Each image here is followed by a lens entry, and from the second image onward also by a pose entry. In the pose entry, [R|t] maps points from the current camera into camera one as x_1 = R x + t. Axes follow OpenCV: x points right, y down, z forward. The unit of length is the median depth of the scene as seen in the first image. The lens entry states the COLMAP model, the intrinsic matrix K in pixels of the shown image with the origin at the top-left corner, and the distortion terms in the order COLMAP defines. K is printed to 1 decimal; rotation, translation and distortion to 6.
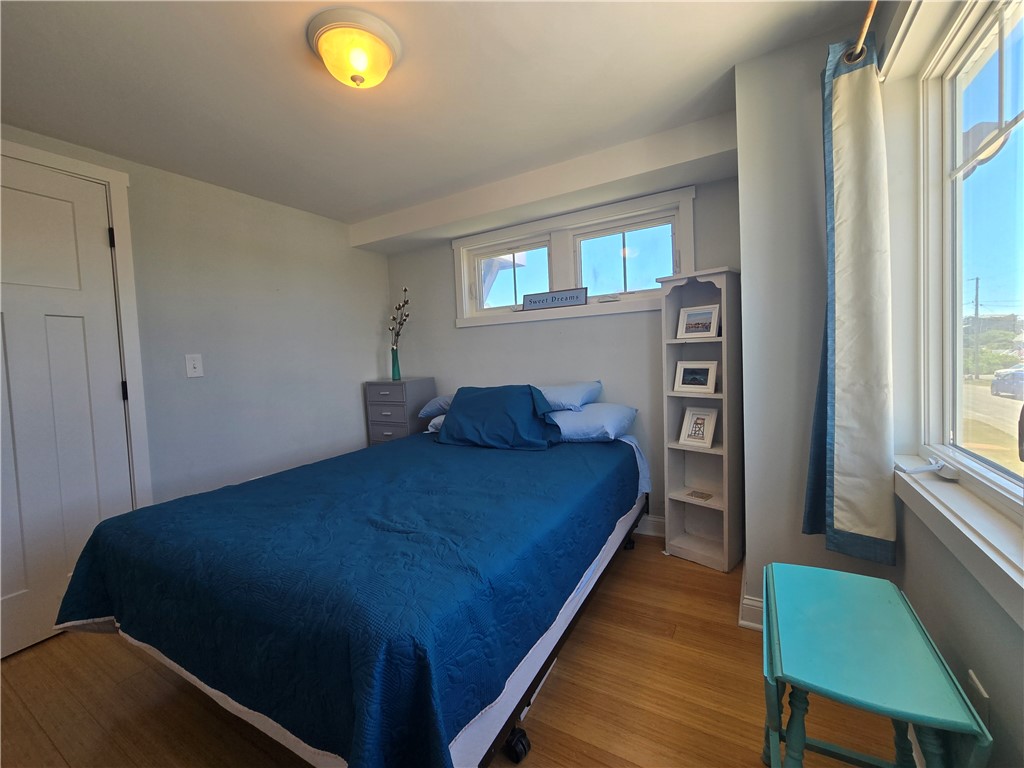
lens RADIAL K [[422.7, 0, 507.7], [0, 422.7, 379.2], [0, 0, 1]] dist [-0.007233, 0.001744]
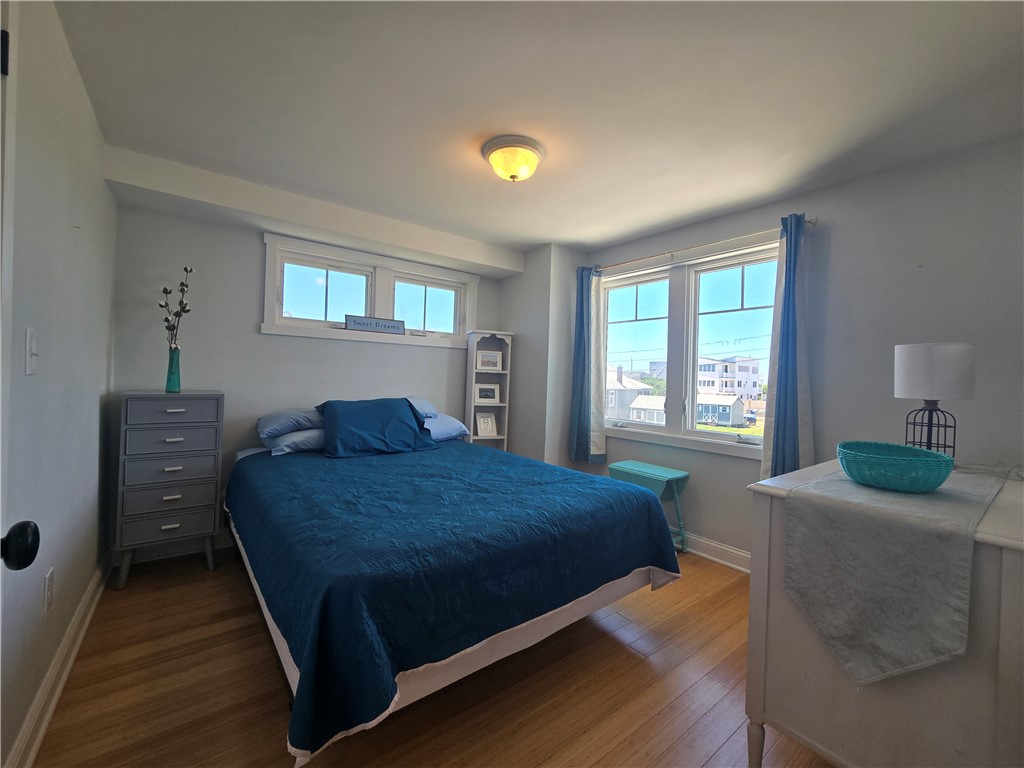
lens RADIAL K [[422.7, 0, 504.8], [0, 422.7, 385.4], [0, 0, 1]] dist [-0.007233, 0.001744]
pose [[0.373319, 0.038395, 0.926908, -0.950111], [0.004916, 0.999047, -0.043363, 0.030818], [-0.927690, 0.020745, 0.372775, 0.293972]]
